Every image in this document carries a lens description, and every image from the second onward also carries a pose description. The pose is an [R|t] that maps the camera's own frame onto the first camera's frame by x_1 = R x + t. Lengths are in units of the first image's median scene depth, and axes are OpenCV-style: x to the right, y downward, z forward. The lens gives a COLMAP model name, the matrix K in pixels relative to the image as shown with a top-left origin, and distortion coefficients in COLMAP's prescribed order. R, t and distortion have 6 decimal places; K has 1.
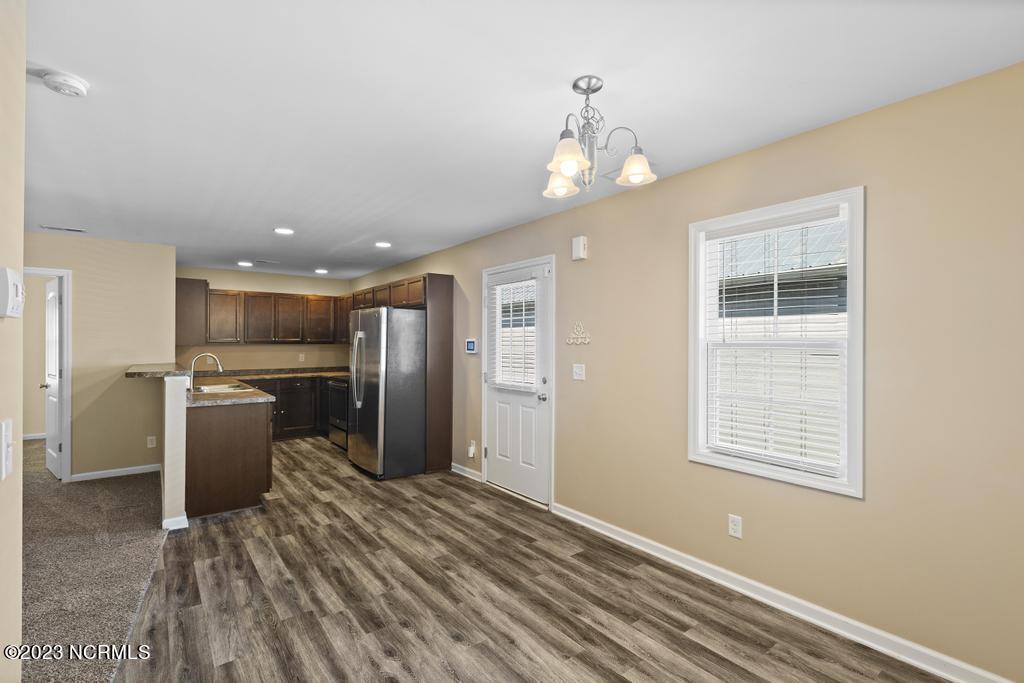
lens RADIAL K [[467.2, 0, 515.6], [0, 467.2, 340.5], [0, 0, 1]] dist [-0.001986, 0.000674]
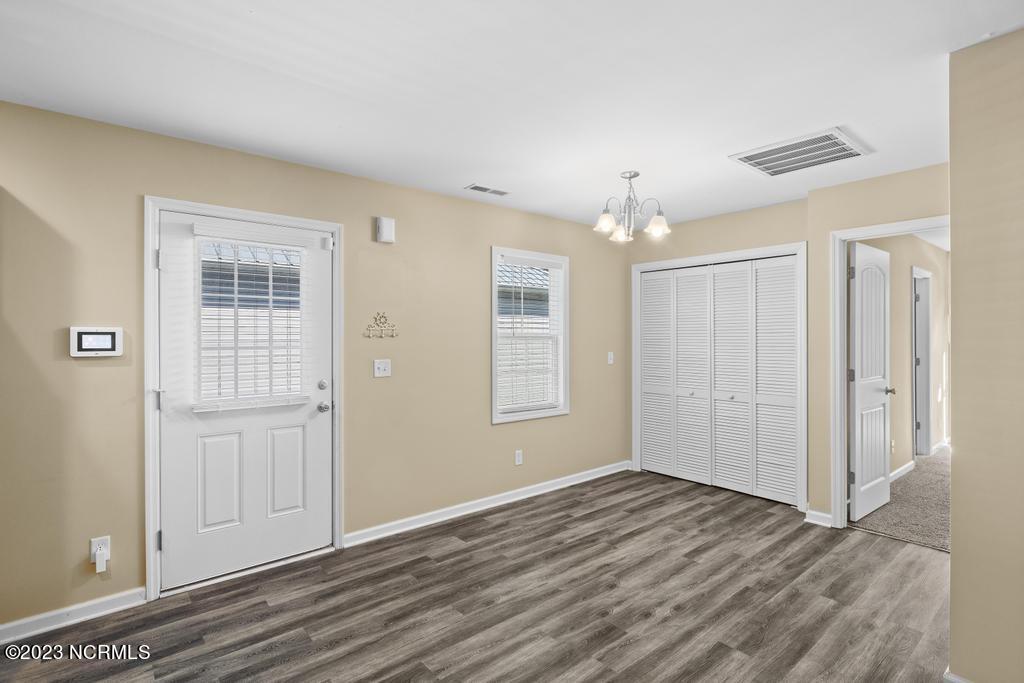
lens RADIAL K [[499.2, 0, 521.7], [0, 499.2, 336.3], [0, 0, 1]] dist [-0.002004, 0.000689]
pose [[-0.042548, -0.001047, 0.999094, -0.890053], [-0.003221, 0.999994, 0.000911, 0.006509], [-0.999089, -0.003179, -0.042551, 0.837428]]
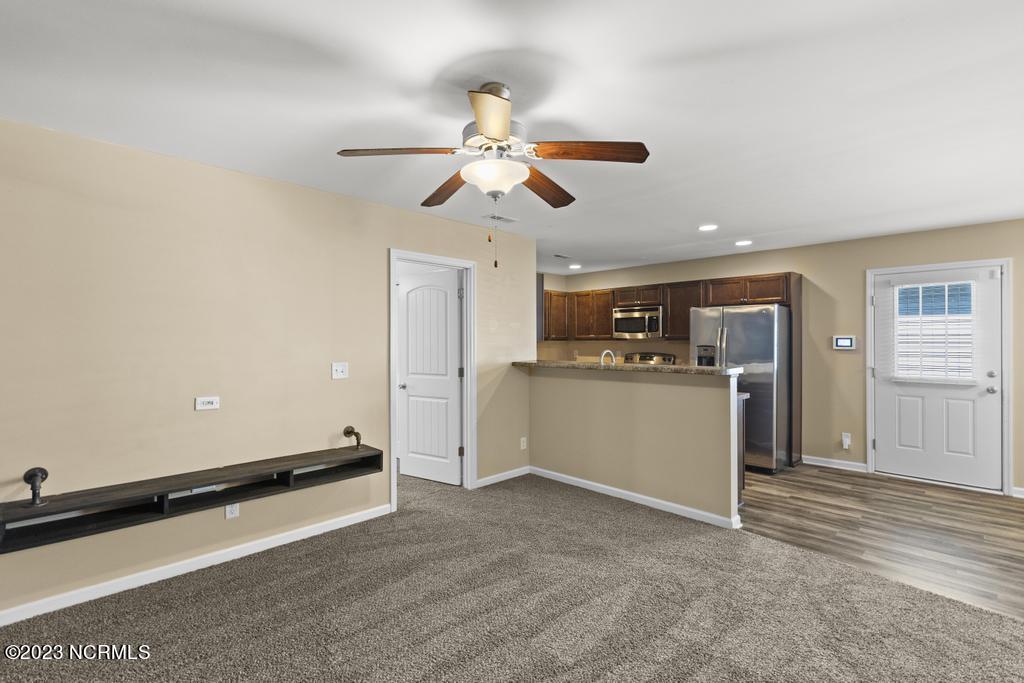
lens RADIAL K [[467.2, 0, 510.0], [0, 467.2, 336.5], [0, 0, 1]] dist [-0.001986, 0.000674]
pose [[0.992895, 0.001026, 0.118988, -1.363860], [-0.000856, 0.999999, -0.001478, 0.001727], [-0.118989, 0.001366, 0.992895, 0.082518]]
